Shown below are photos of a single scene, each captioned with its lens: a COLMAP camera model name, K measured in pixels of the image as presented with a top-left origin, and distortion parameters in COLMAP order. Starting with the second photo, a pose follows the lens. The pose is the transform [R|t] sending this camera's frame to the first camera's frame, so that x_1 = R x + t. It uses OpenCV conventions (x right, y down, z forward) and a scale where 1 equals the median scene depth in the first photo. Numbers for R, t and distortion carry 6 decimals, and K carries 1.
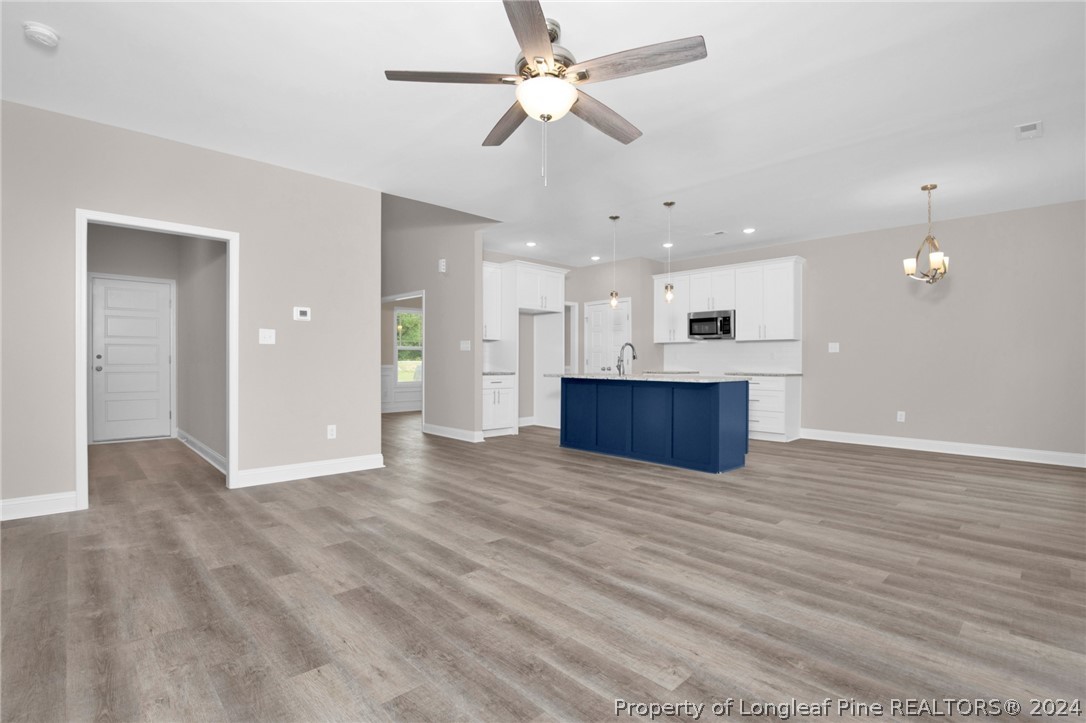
lens RADIAL K [[503.2, 0, 538.8], [0, 503.2, 361.7], [0, 0, 1]] dist [-0.043195, 0.007312]
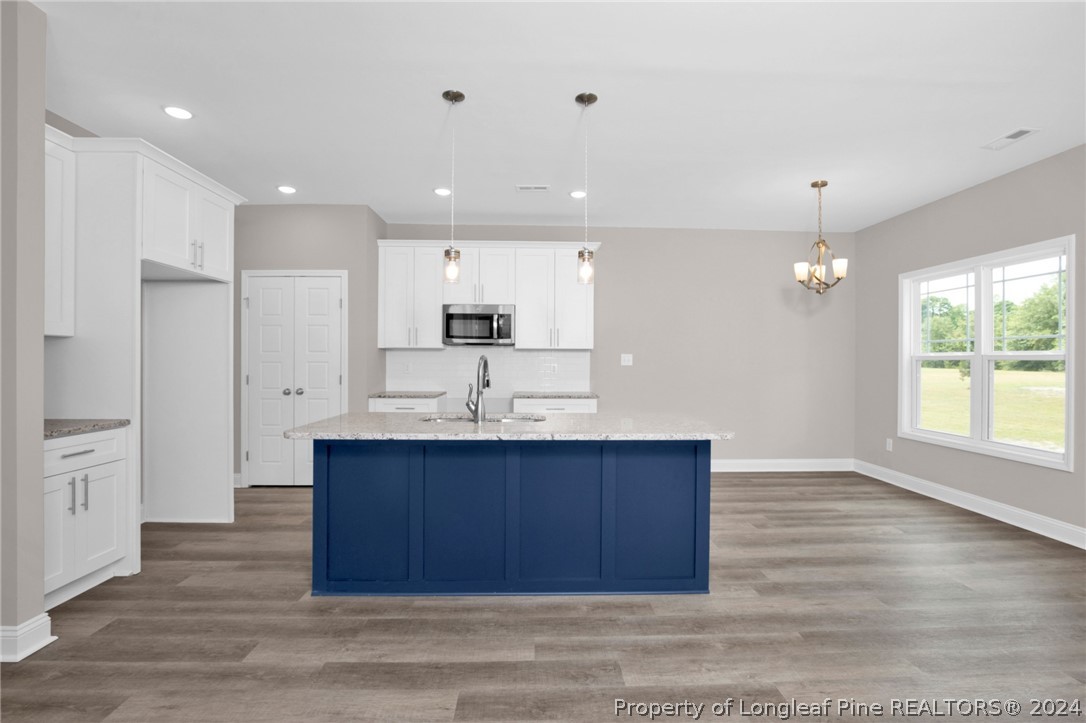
lens RADIAL K [[513.4, 0, 548.9], [0, 513.4, 356.6], [0, 0, 1]] dist [-0.029717, 0.000567]
pose [[0.658767, 0.005469, 0.752327, -0.243285], [-0.000894, 0.999979, -0.006486, -0.049649], [-0.752347, 0.003600, 0.658758, 0.923724]]
